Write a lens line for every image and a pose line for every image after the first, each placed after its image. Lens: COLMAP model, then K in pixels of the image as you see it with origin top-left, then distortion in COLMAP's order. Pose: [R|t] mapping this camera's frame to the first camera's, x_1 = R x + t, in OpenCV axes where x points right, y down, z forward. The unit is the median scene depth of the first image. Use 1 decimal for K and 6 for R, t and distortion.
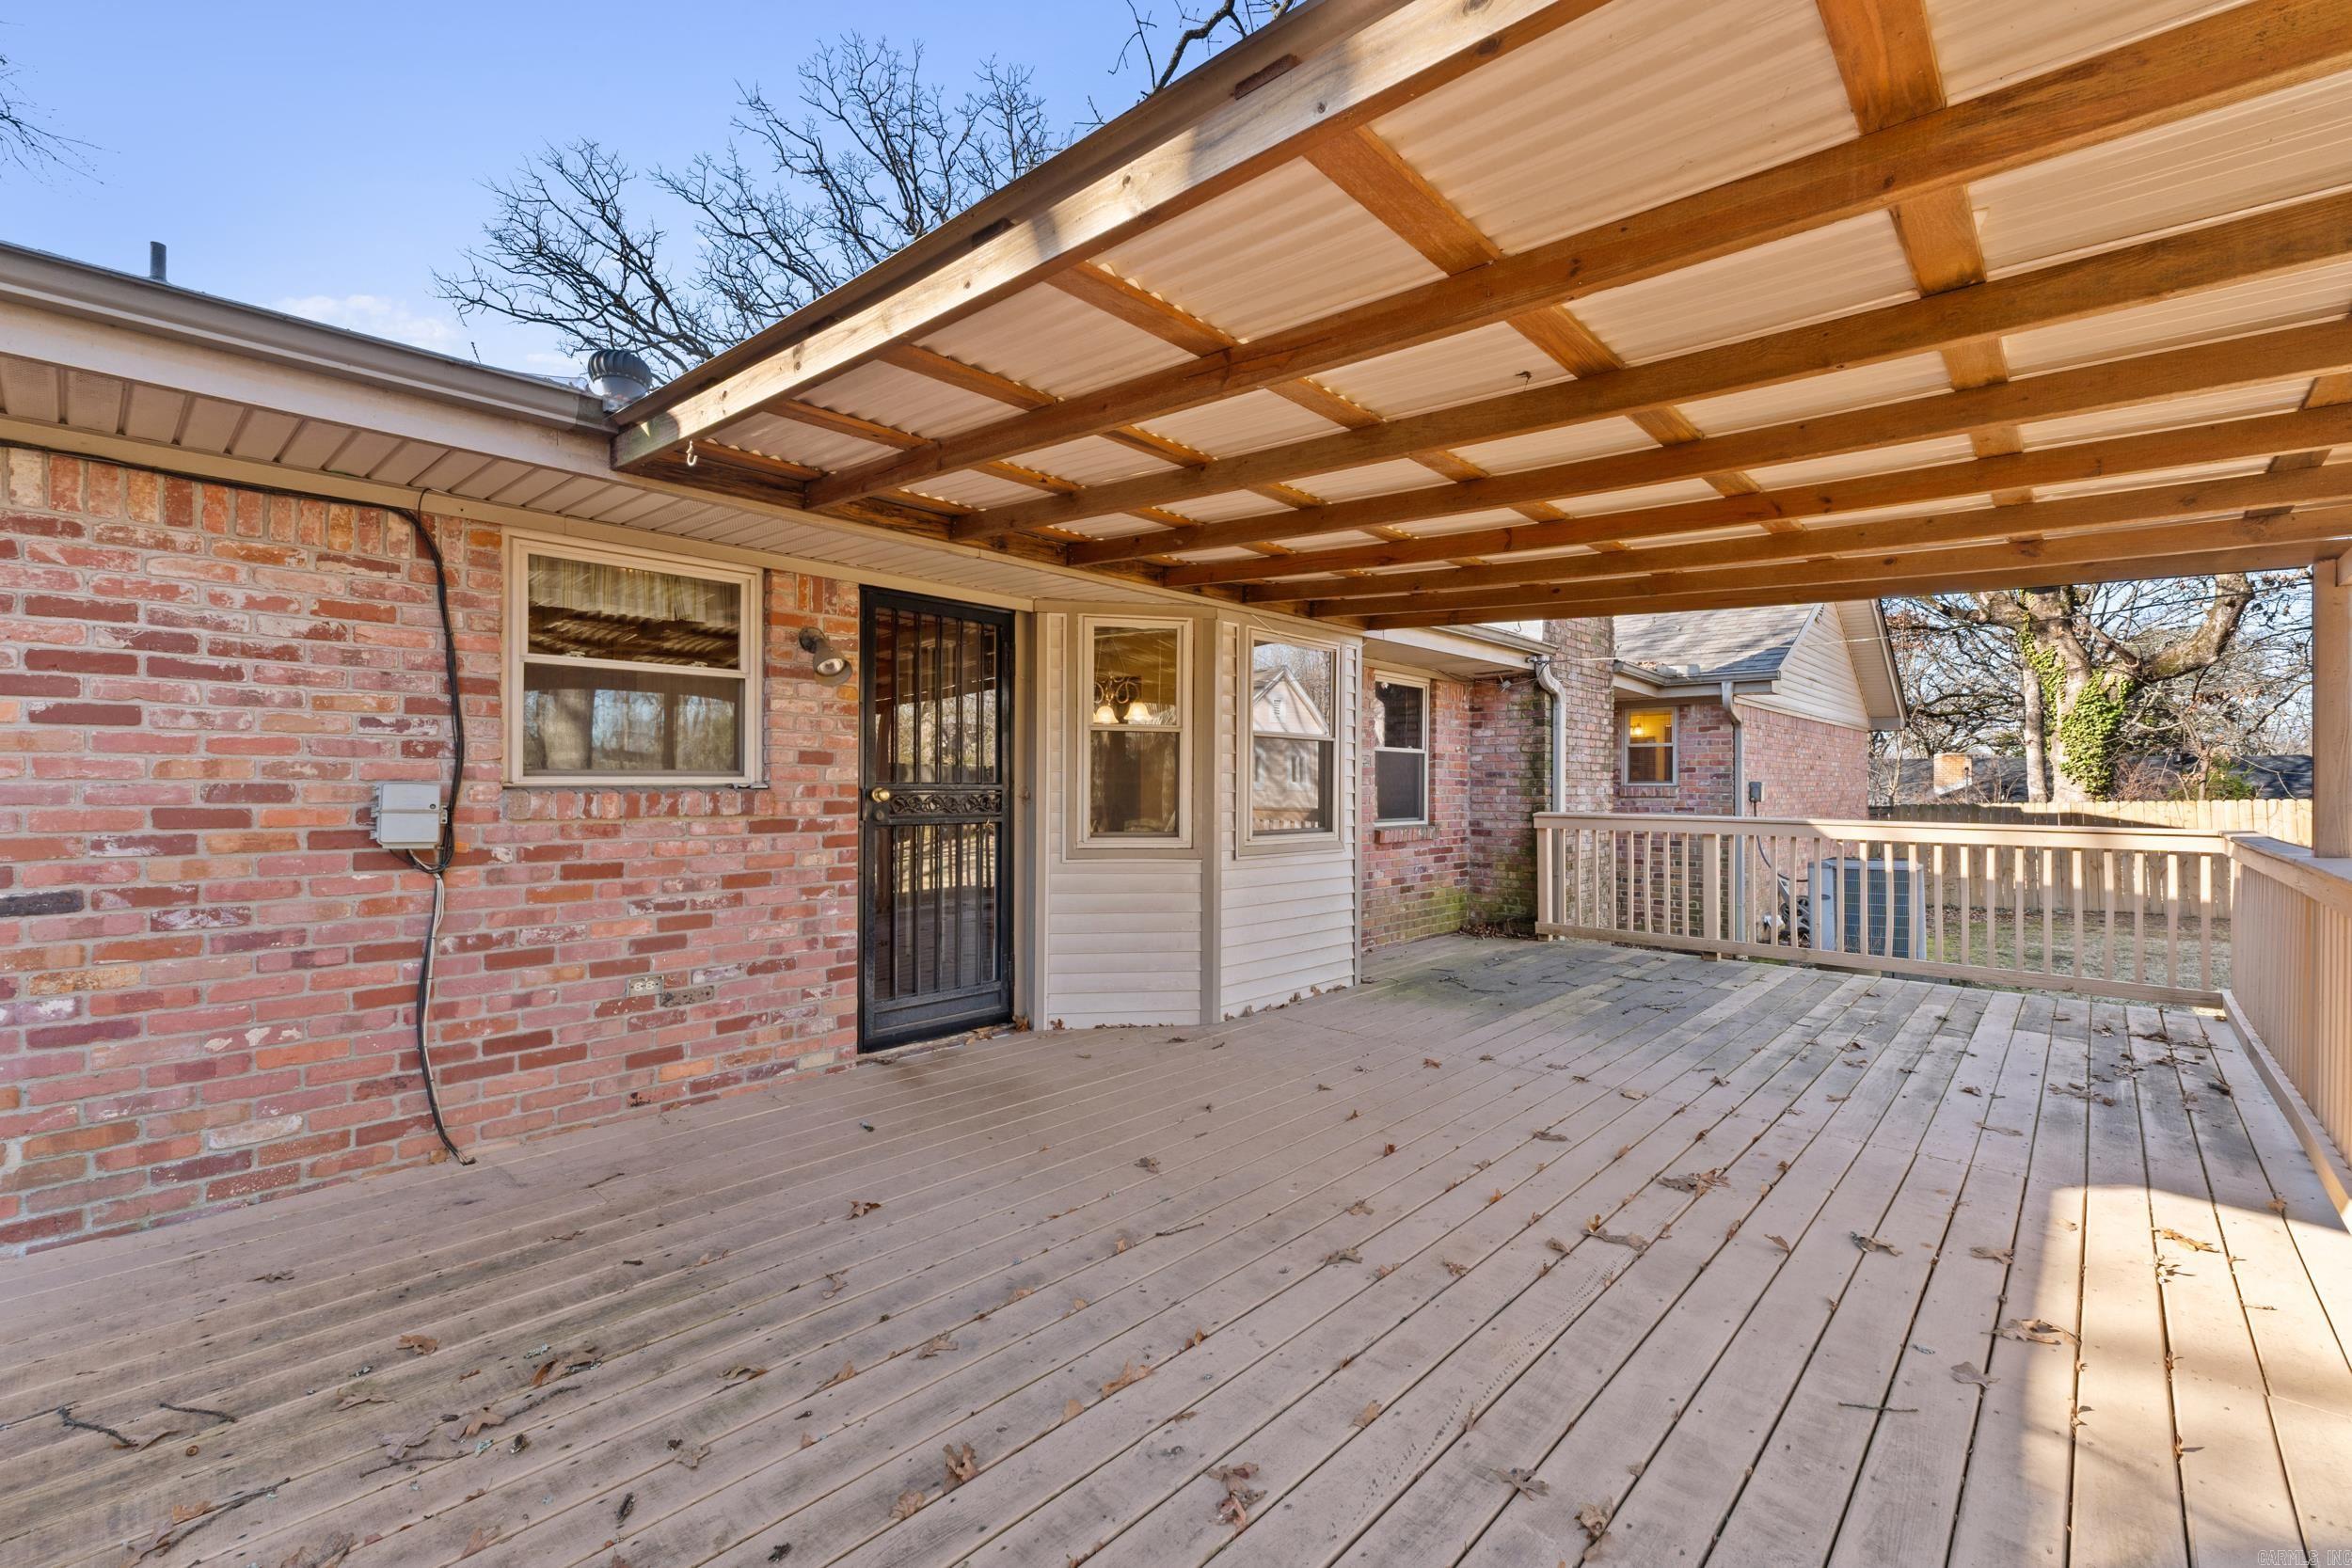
lens RADIAL K [[996.6, 0, 1181.8], [0, 996.6, 784.2], [0, 0, 1]] dist [0.001465, 0.000339]
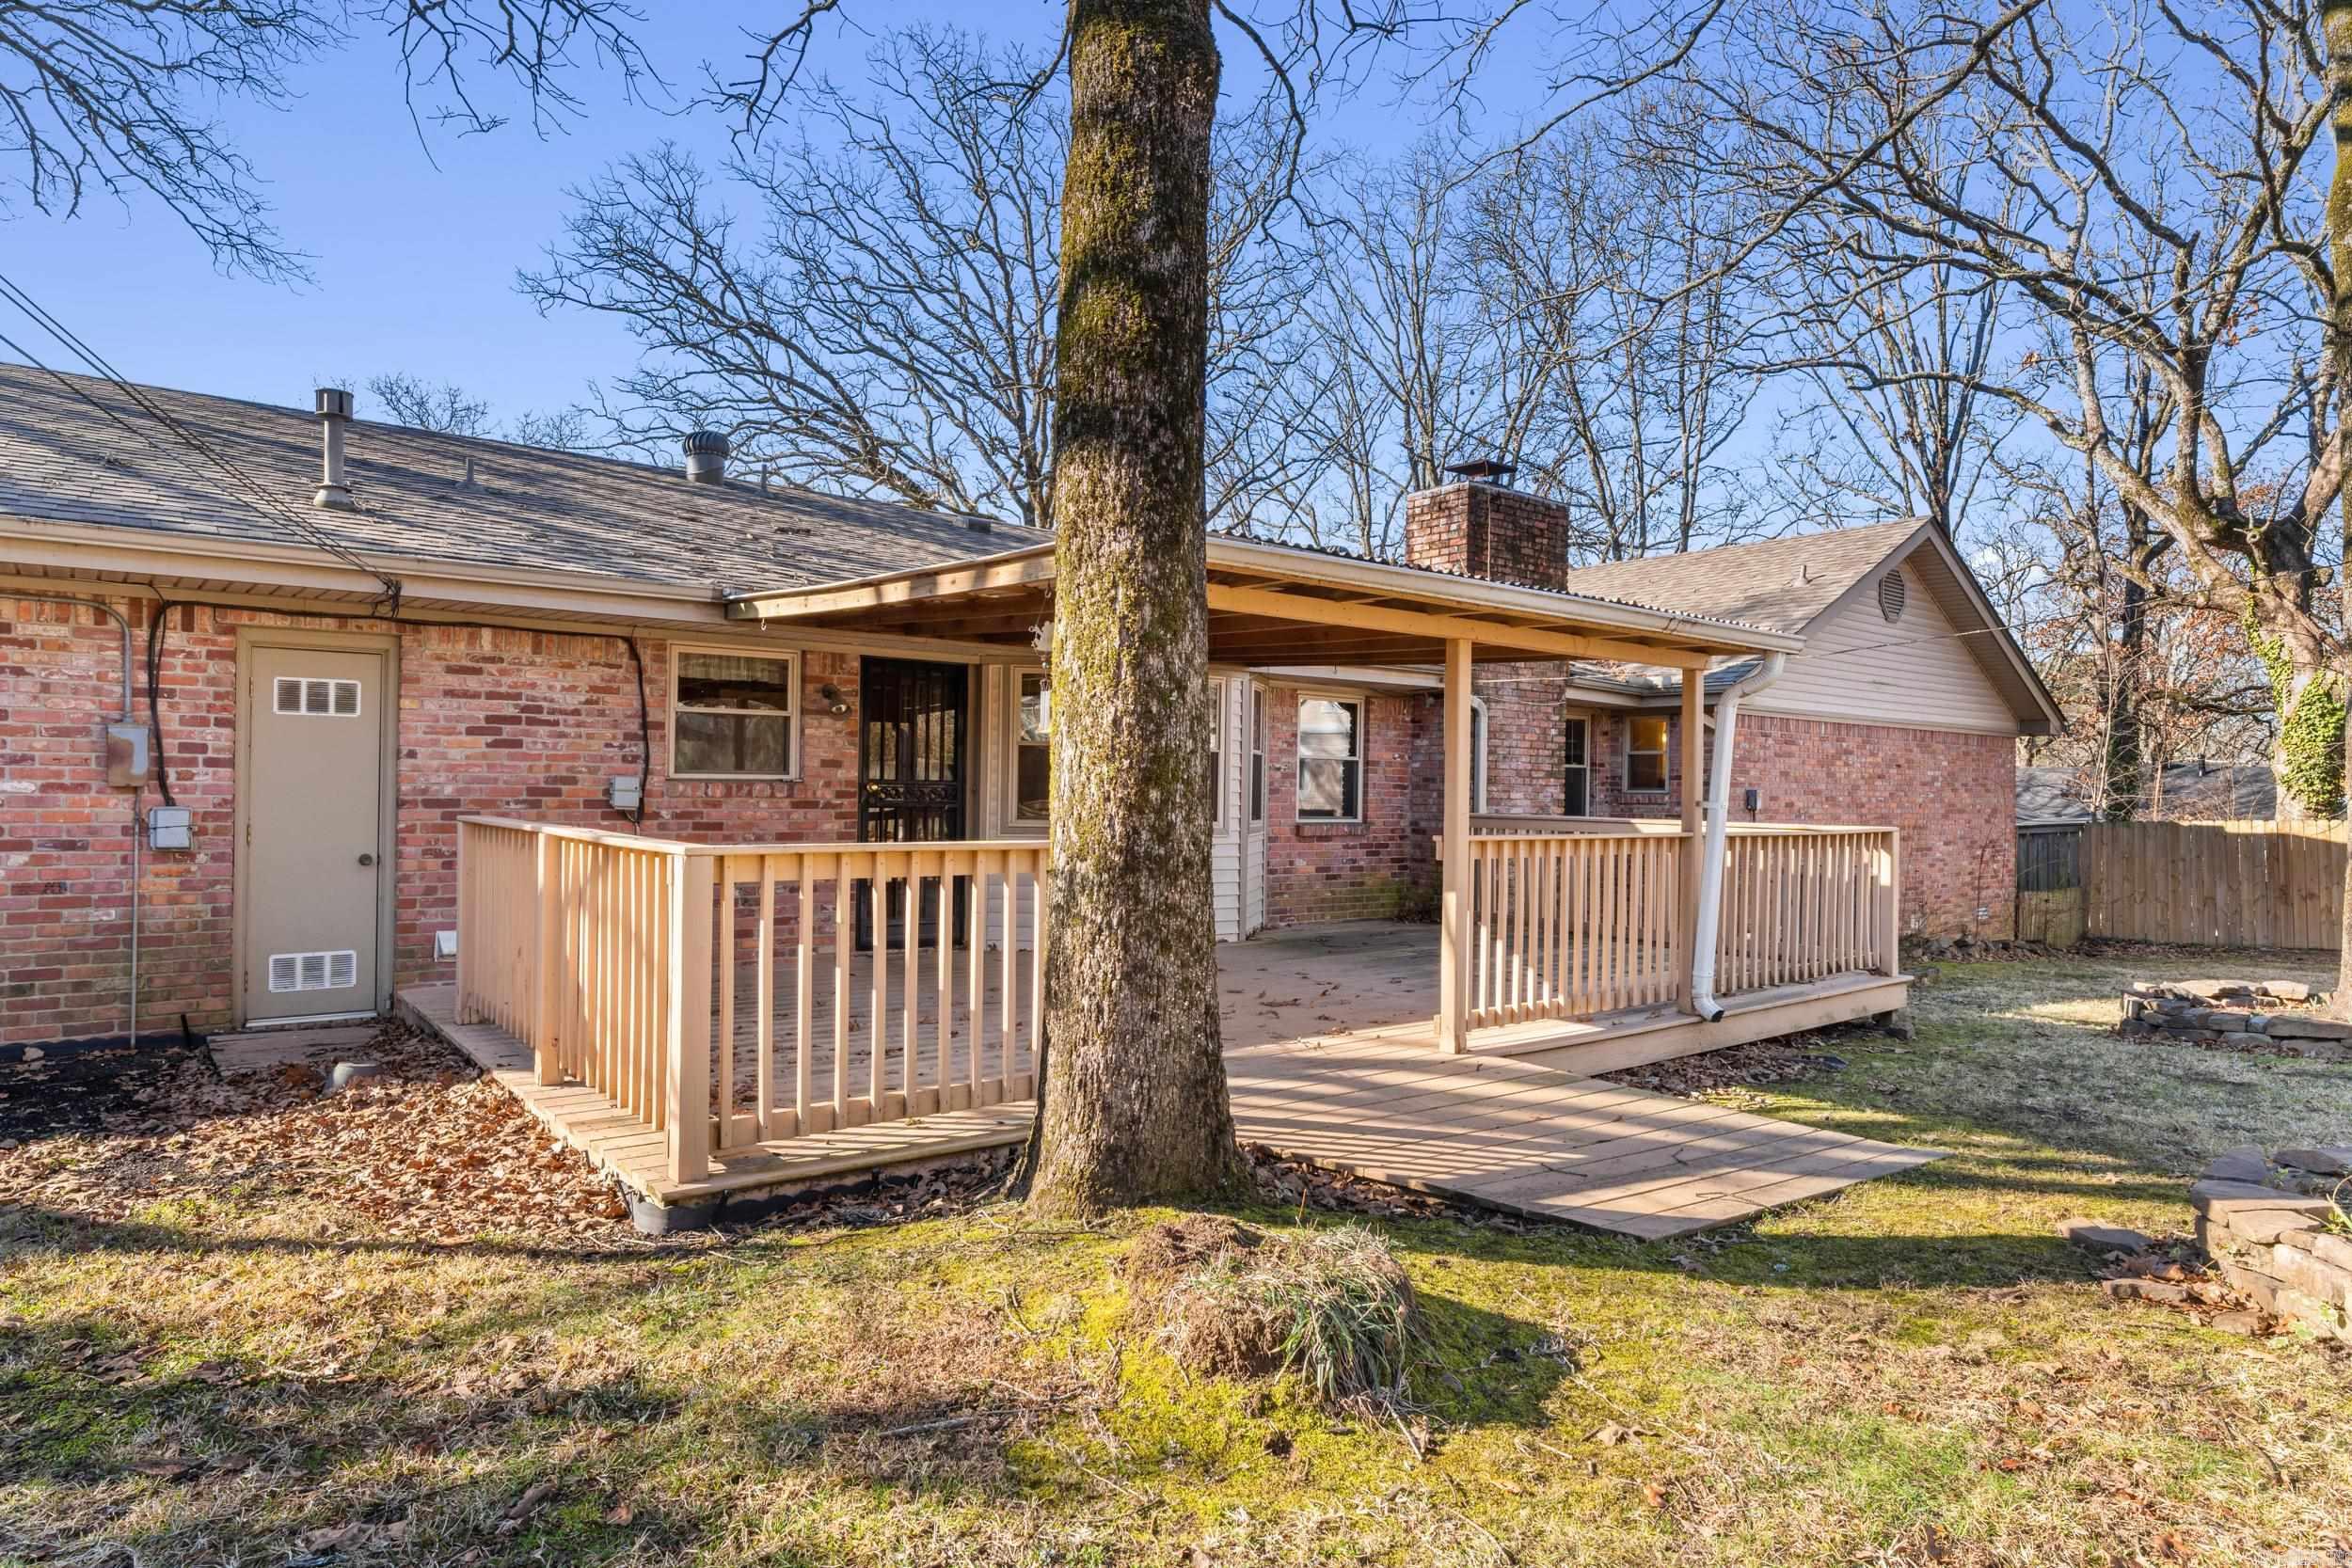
lens RADIAL K [[1360.3, 0, 1173.2], [0, 1360.3, 789.7], [0, 0, 1]] dist [-0.000715, -0.000667]
pose [[0.987969, 0.011567, -0.154219, 0.532328], [-0.011696, 0.999932, 0.000070, 0.009430], [0.154209, 0.001735, 0.988037, -1.119757]]
